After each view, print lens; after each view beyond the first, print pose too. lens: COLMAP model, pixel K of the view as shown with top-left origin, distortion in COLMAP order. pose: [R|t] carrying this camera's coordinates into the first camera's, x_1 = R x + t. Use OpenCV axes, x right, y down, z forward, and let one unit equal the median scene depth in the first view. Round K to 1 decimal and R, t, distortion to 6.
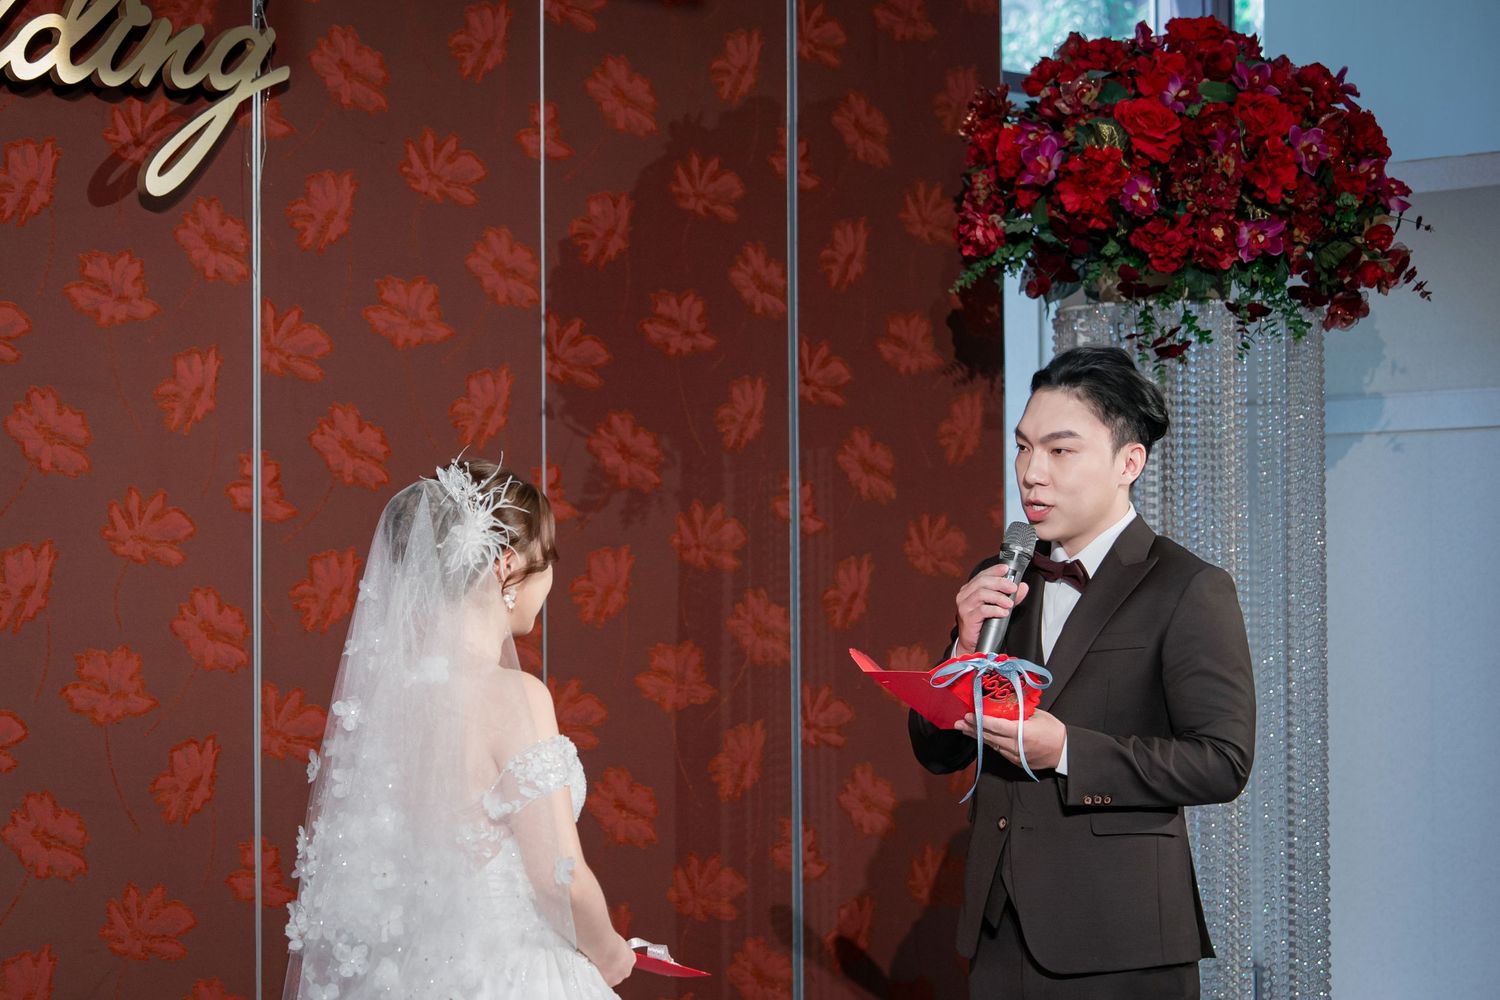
lens RADIAL K [[4573.5, 0, 744.1], [0, 4573.5, 509.6], [0, 0, 1]] dist [0.405236, 0.000000]
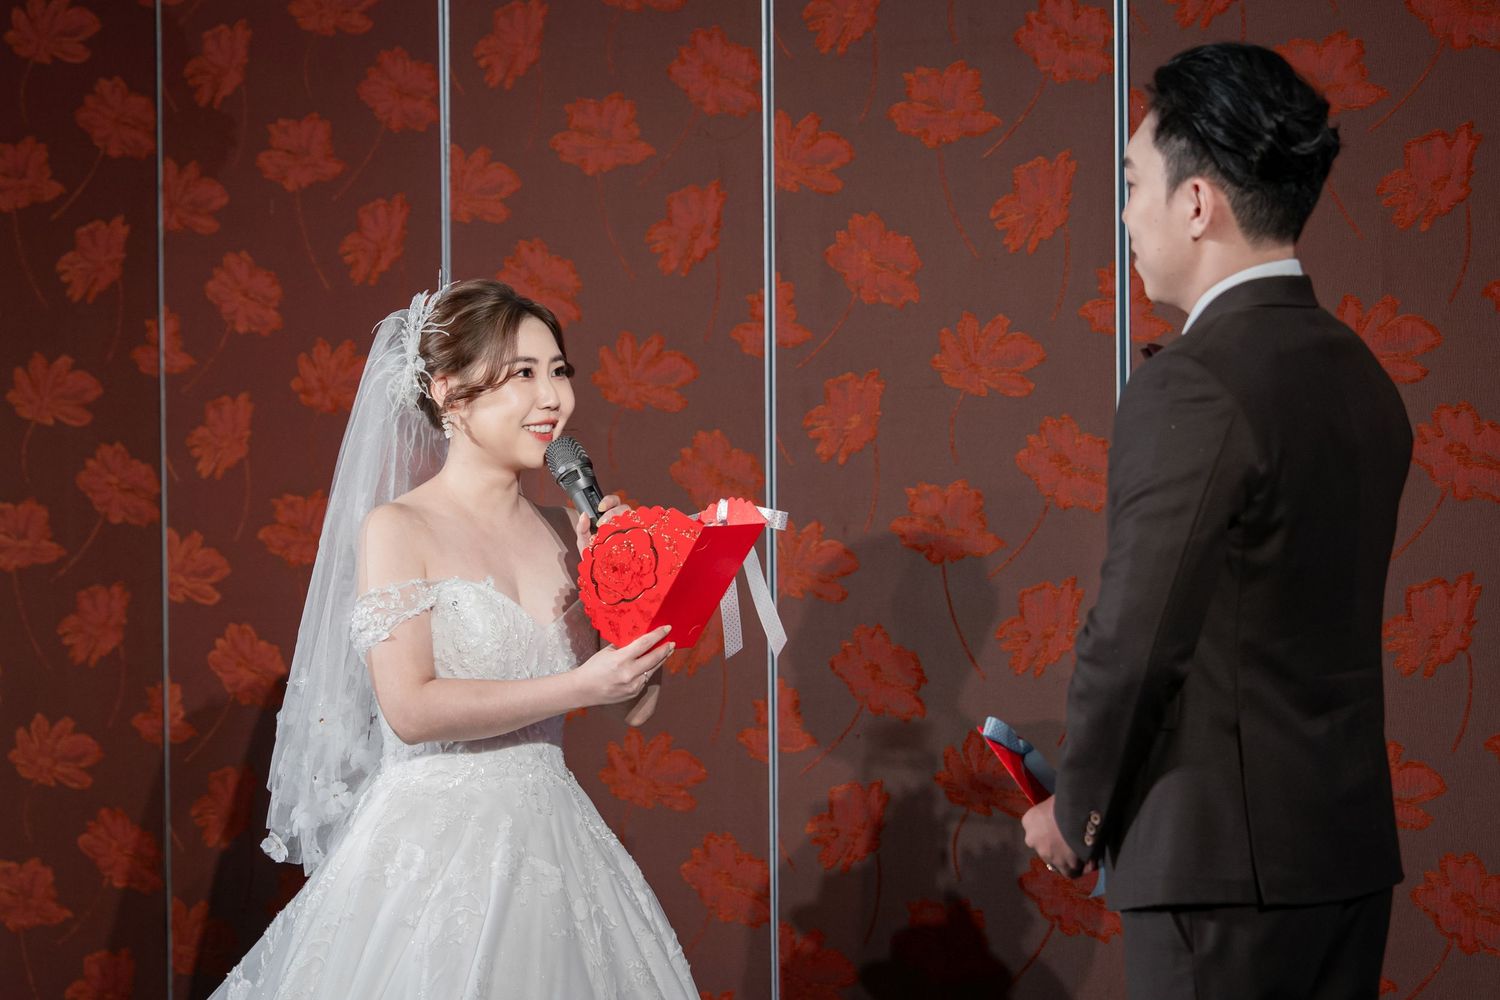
lens RADIAL K [[4389.9, 0, 633.8], [0, 4389.9, 553.4], [0, 0, 1]] dist [0.145196, 0.000000]
pose [[0.156253, 0.012626, -0.987636, 0.850953], [0.050122, 0.998529, 0.020695, 0.024876], [0.986445, -0.052736, 0.155390, 0.895439]]
